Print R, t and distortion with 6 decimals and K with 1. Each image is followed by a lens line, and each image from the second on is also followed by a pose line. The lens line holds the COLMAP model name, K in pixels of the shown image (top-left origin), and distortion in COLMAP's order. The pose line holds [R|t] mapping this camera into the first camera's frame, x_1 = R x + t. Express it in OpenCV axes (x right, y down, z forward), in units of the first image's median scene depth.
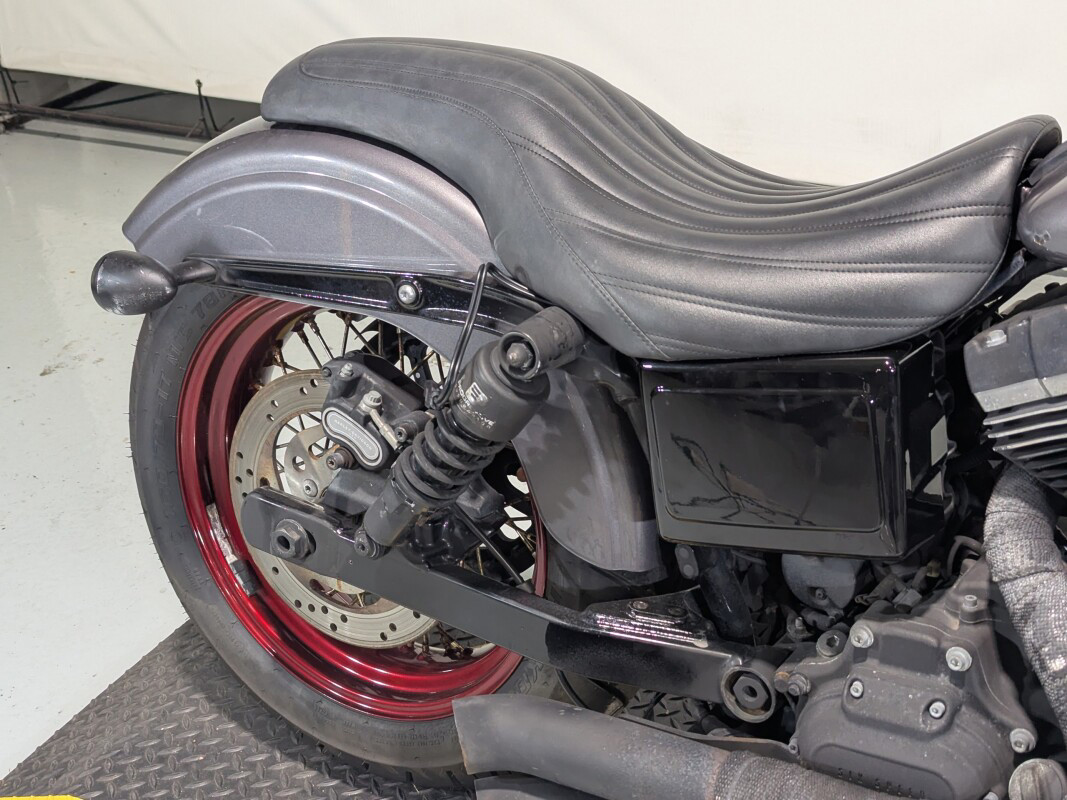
lens RADIAL K [[1657.4, 0, 533.5], [0, 1657.4, 400.0], [0, 0, 1]] dist [0.146017, -0.587362]
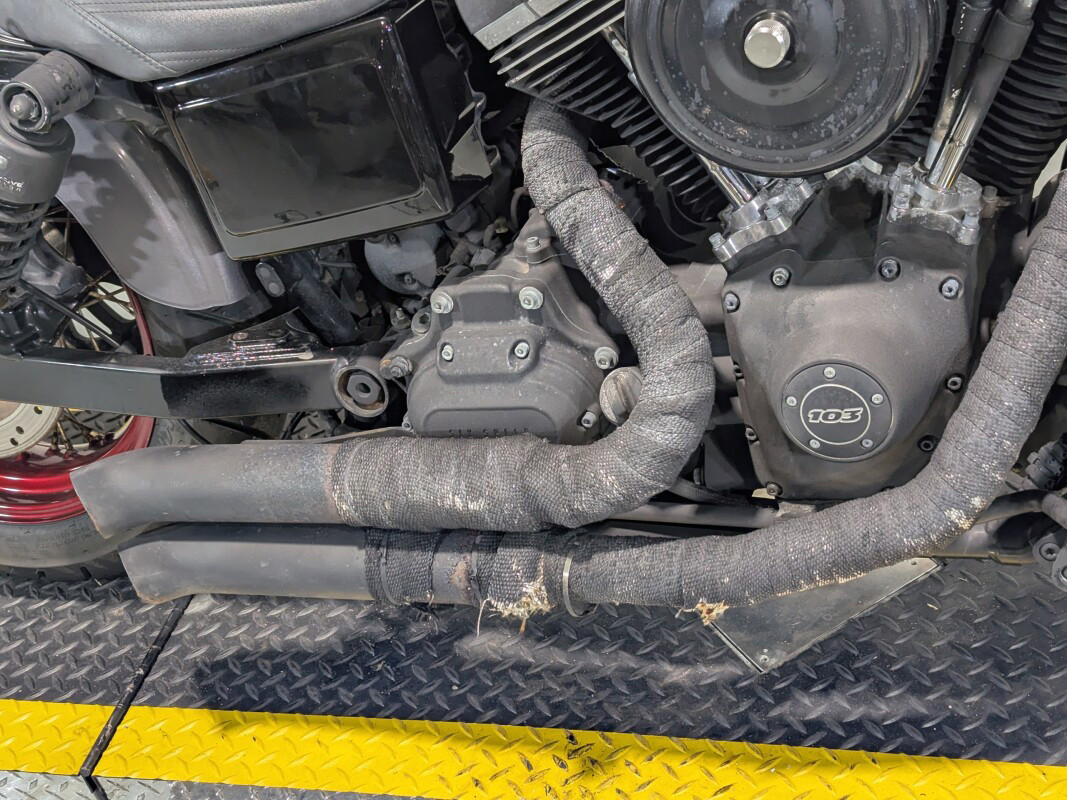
lens RADIAL K [[1657.4, 0, 533.5], [0, 1657.4, 400.0], [0, 0, 1]] dist [0.146017, -0.587362]
pose [[0.957783, -0.256652, 0.129546, 0.101939], [0.239625, 0.961639, 0.133530, 0.075505], [-0.158847, -0.096850, 0.982541, -0.014665]]
